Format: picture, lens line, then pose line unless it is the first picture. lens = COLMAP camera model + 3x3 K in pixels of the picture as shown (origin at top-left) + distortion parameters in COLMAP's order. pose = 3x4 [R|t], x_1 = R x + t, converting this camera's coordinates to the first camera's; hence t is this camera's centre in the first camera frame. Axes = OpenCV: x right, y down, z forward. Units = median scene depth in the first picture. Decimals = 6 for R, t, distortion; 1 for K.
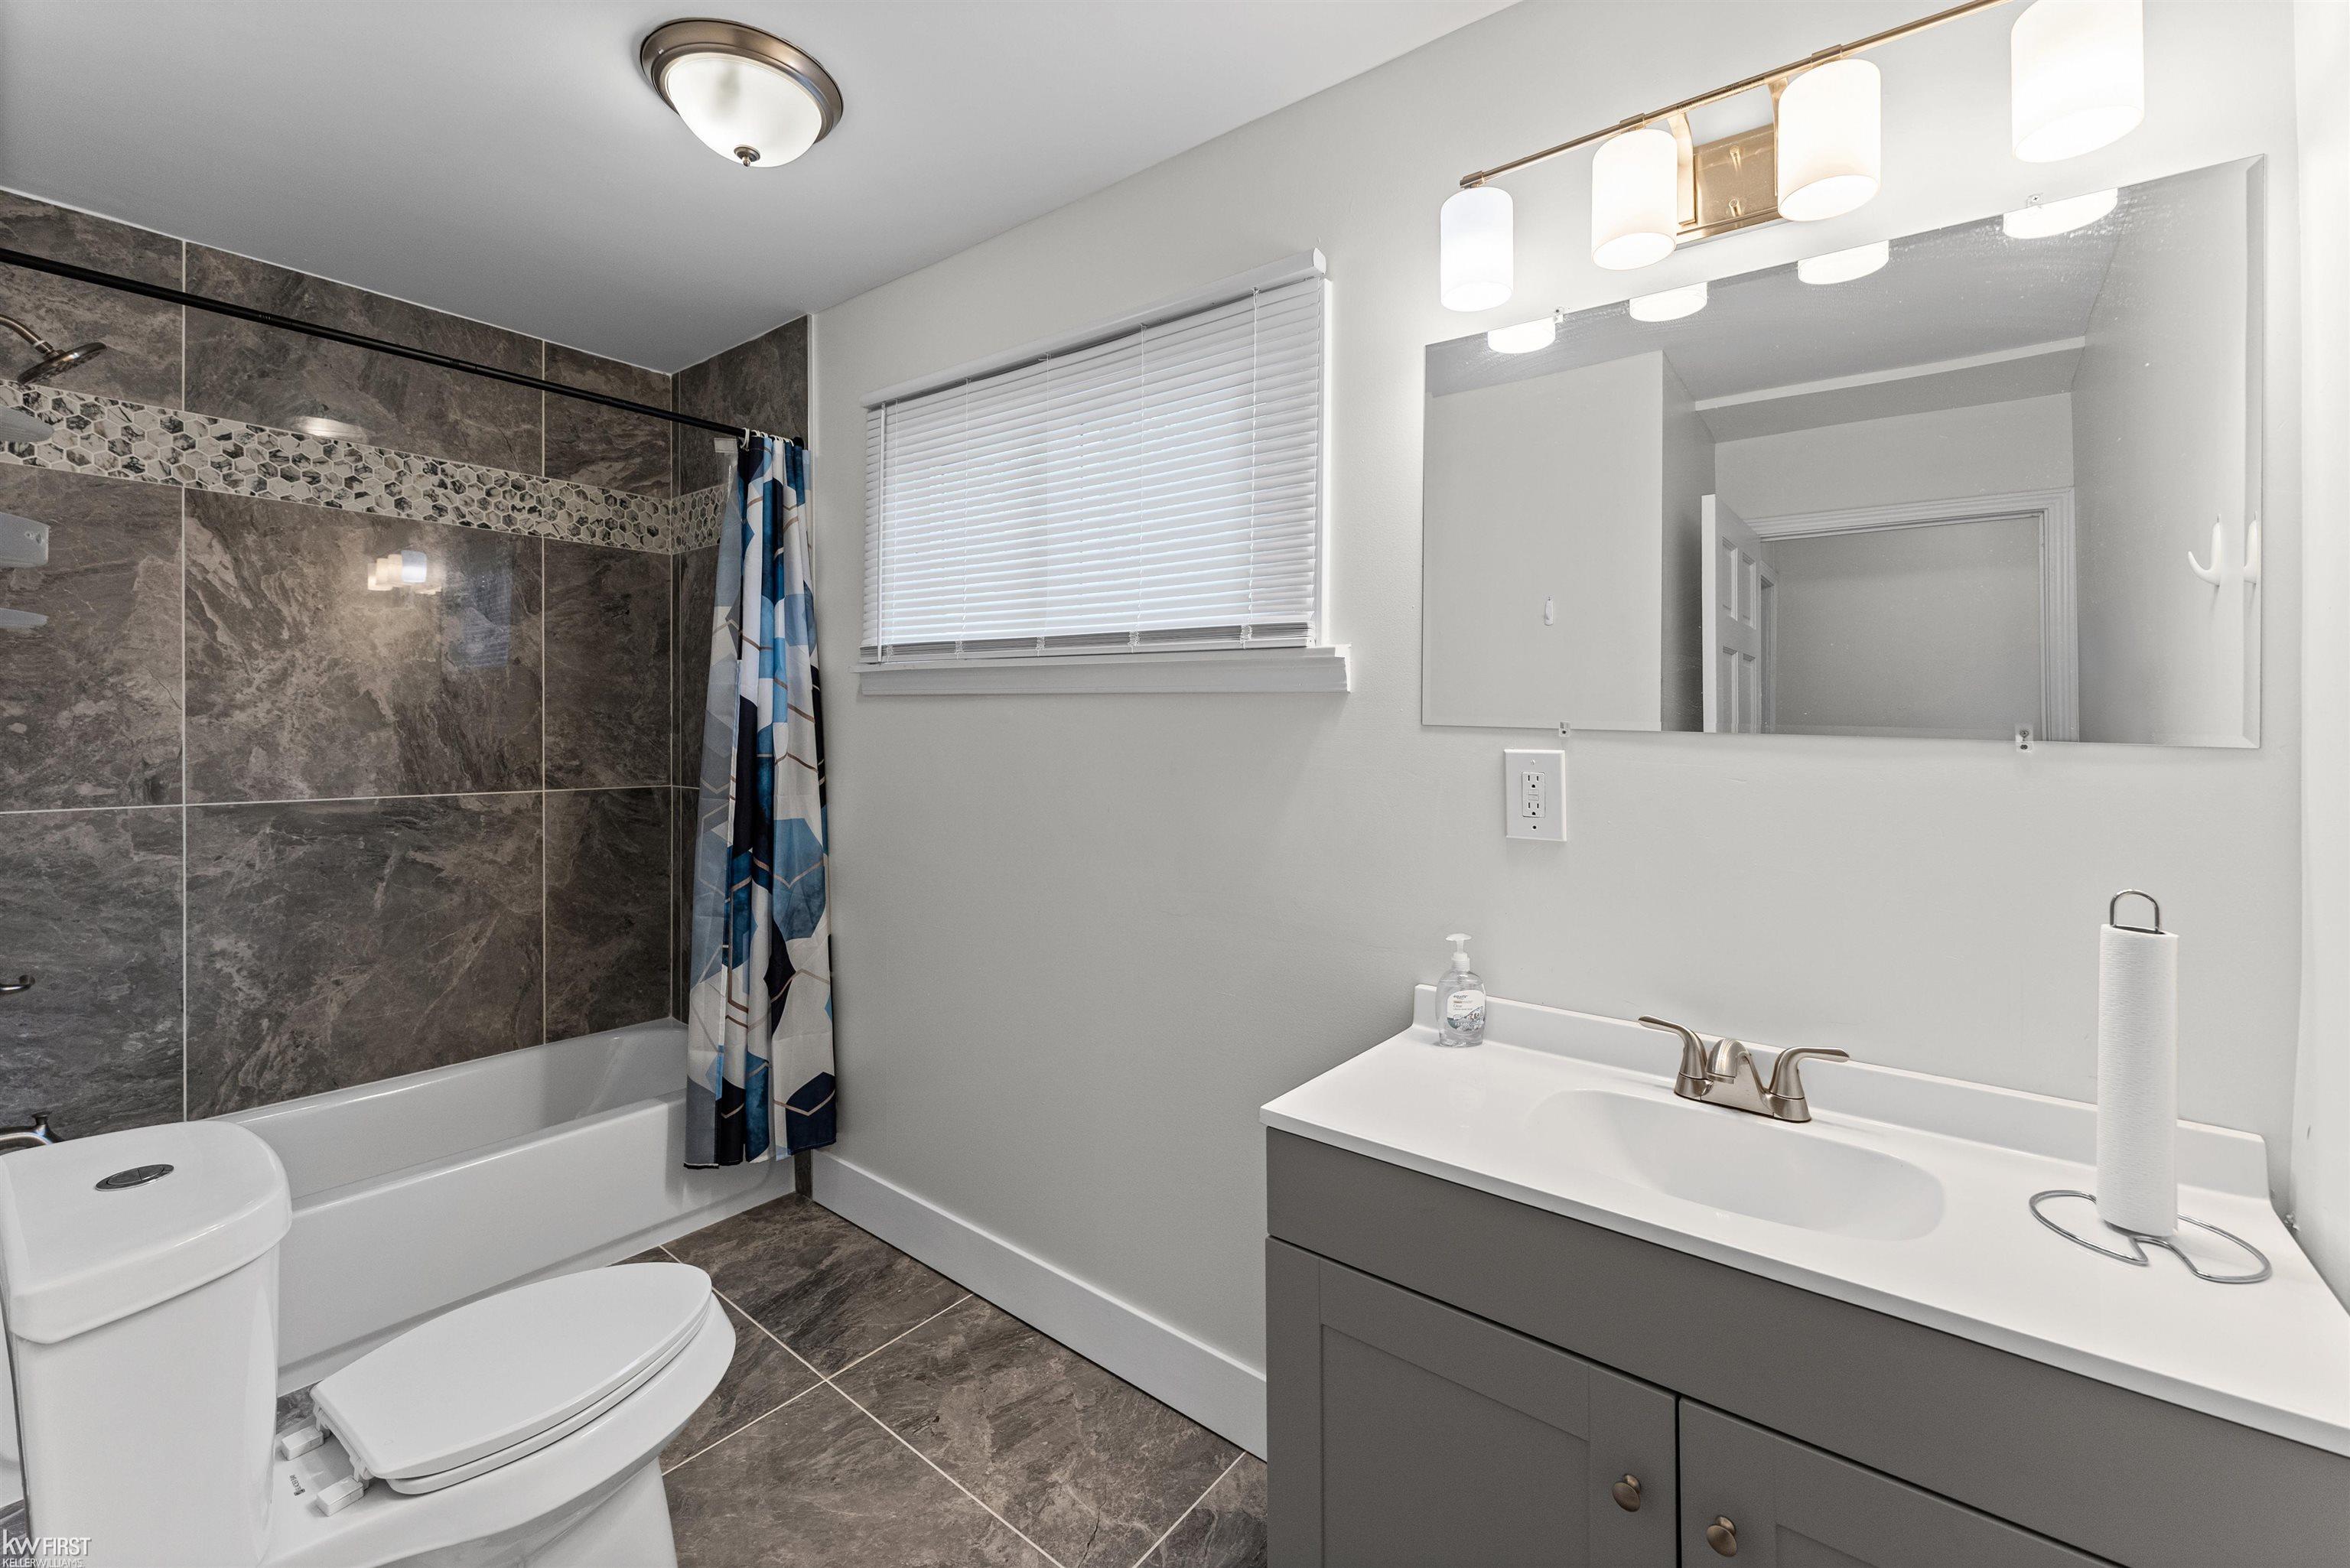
lens RADIAL K [[998.2, 0, 1177.7], [0, 998.2, 777.2], [0, 0, 1]] dist [0.000824, -0.000300]
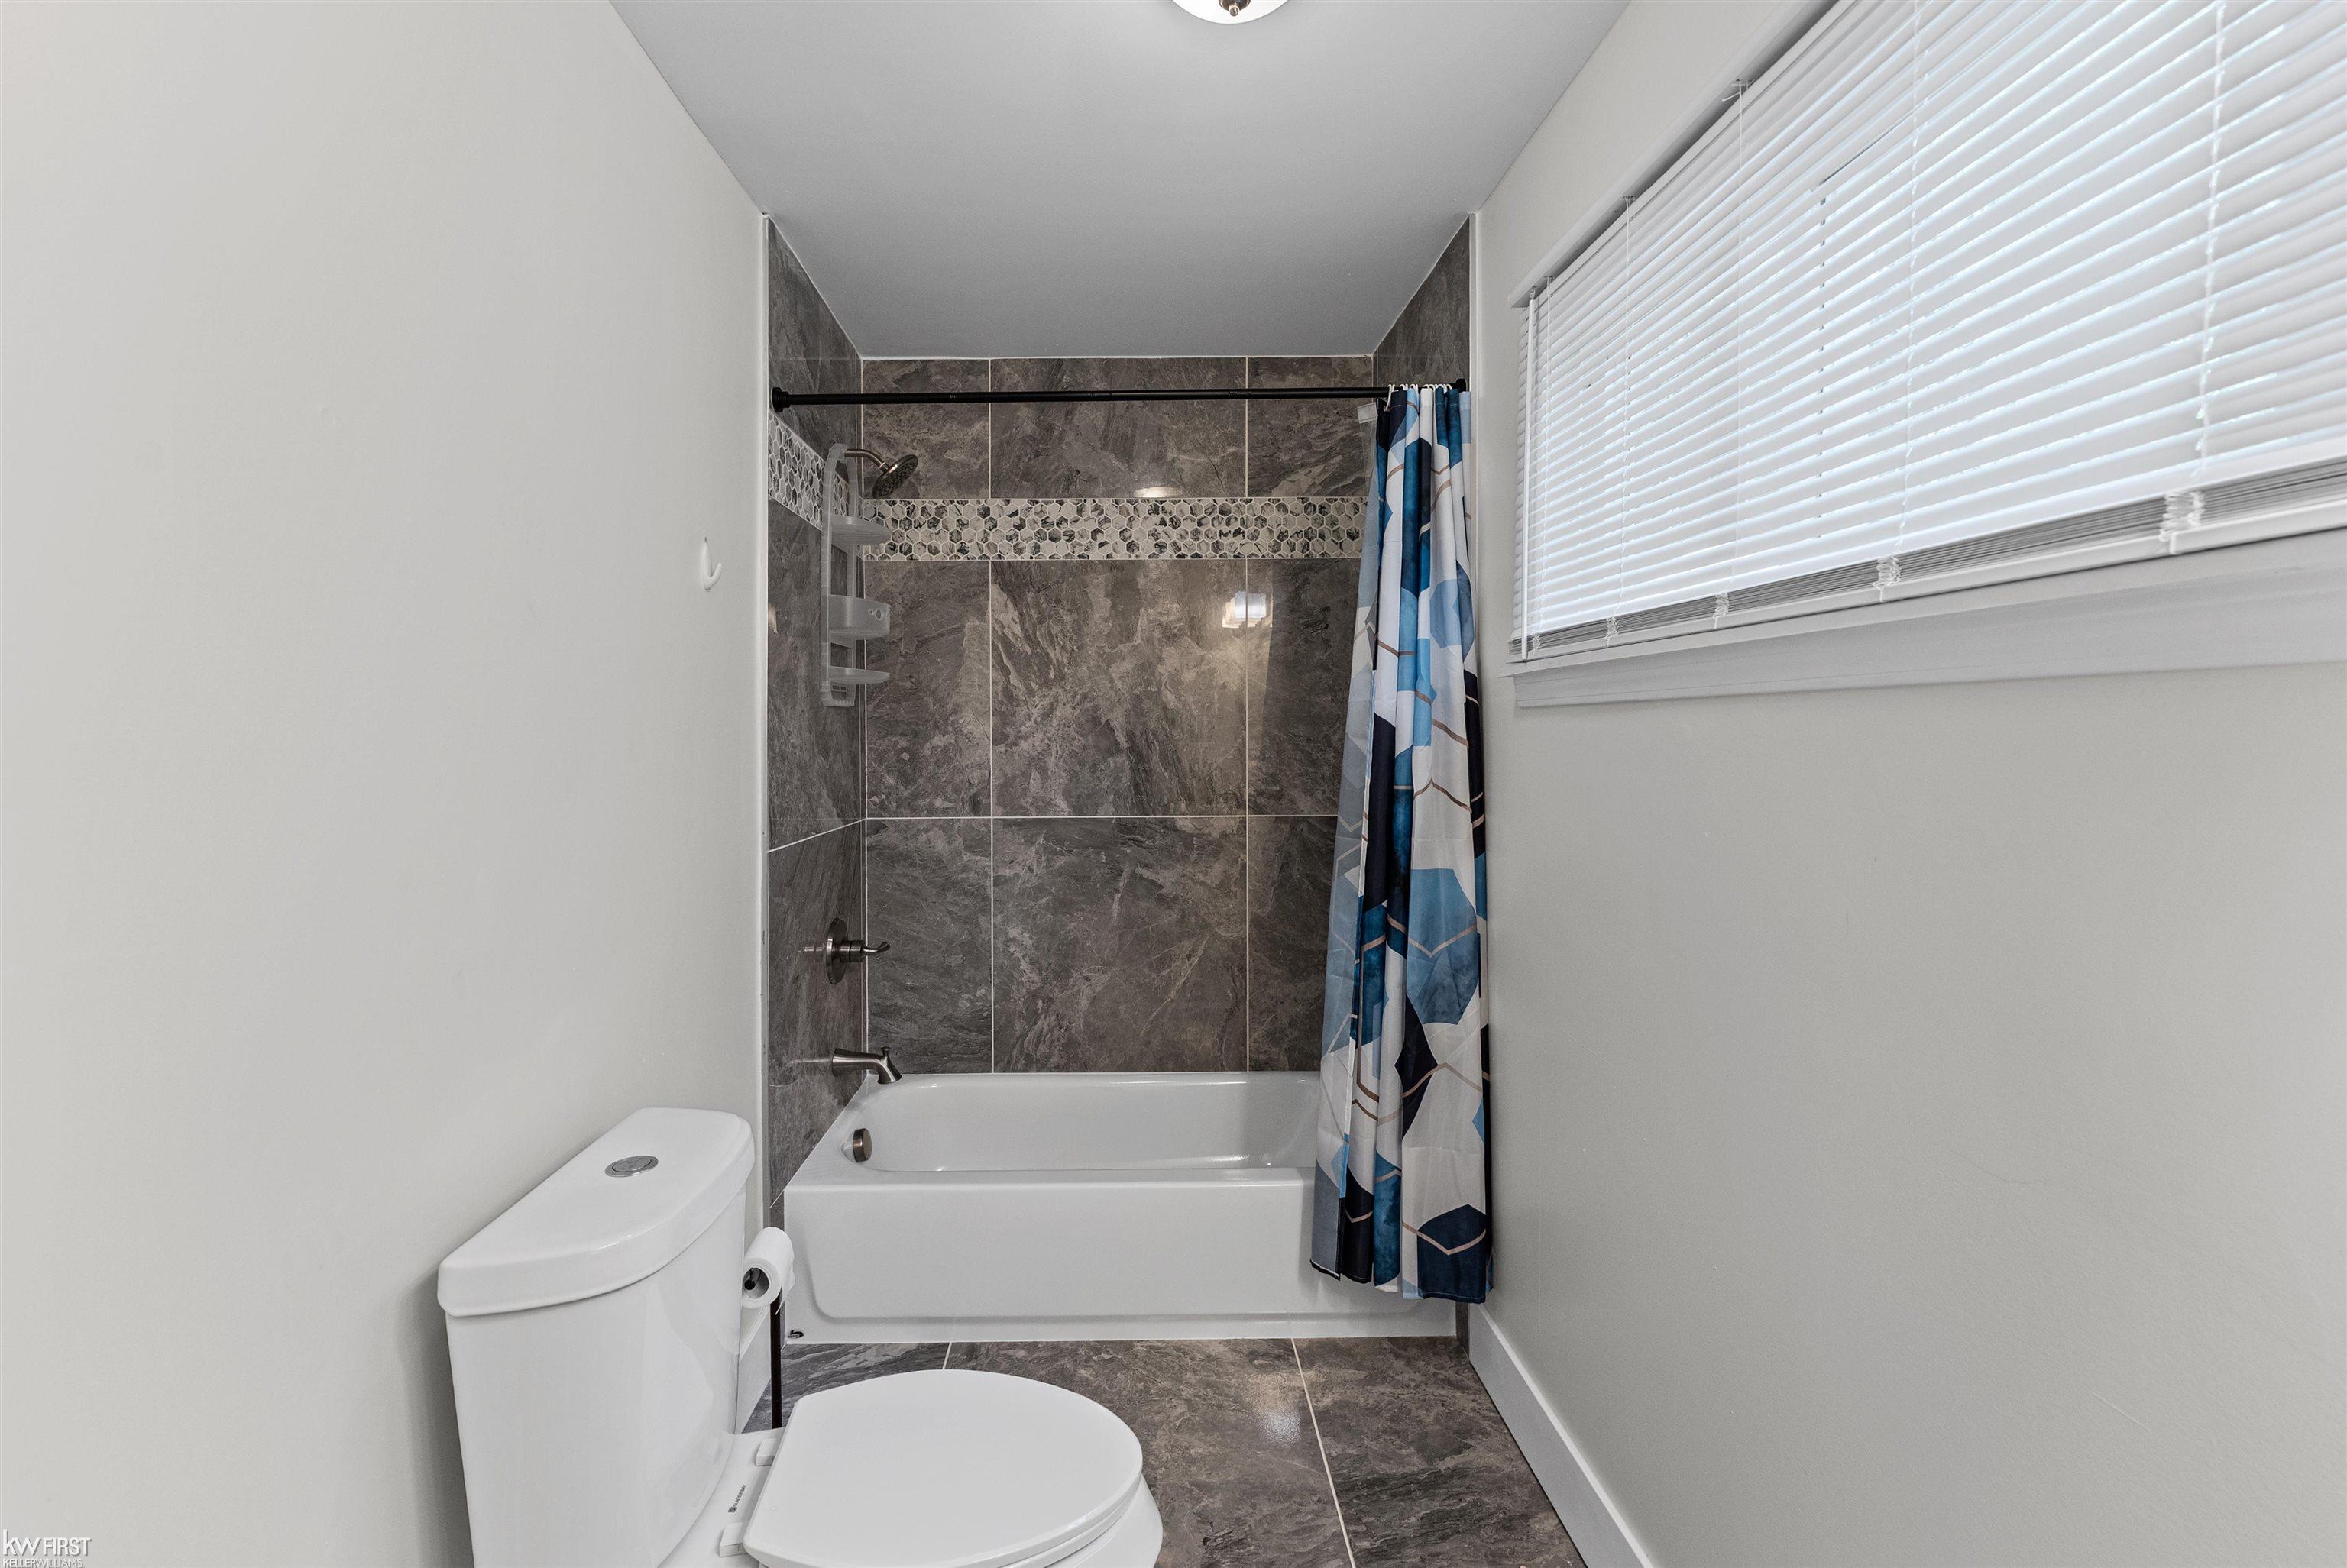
lens RADIAL K [[996.8, 0, 1176.2], [0, 996.8, 777.2], [0, 0, 1]] dist [0.000824, -0.000300]
pose [[0.619149, 0.017935, -0.785069, 0.102645], [-0.026971, 0.999635, 0.001566, -0.026489], [0.784811, 0.020204, 0.619406, 0.365828]]
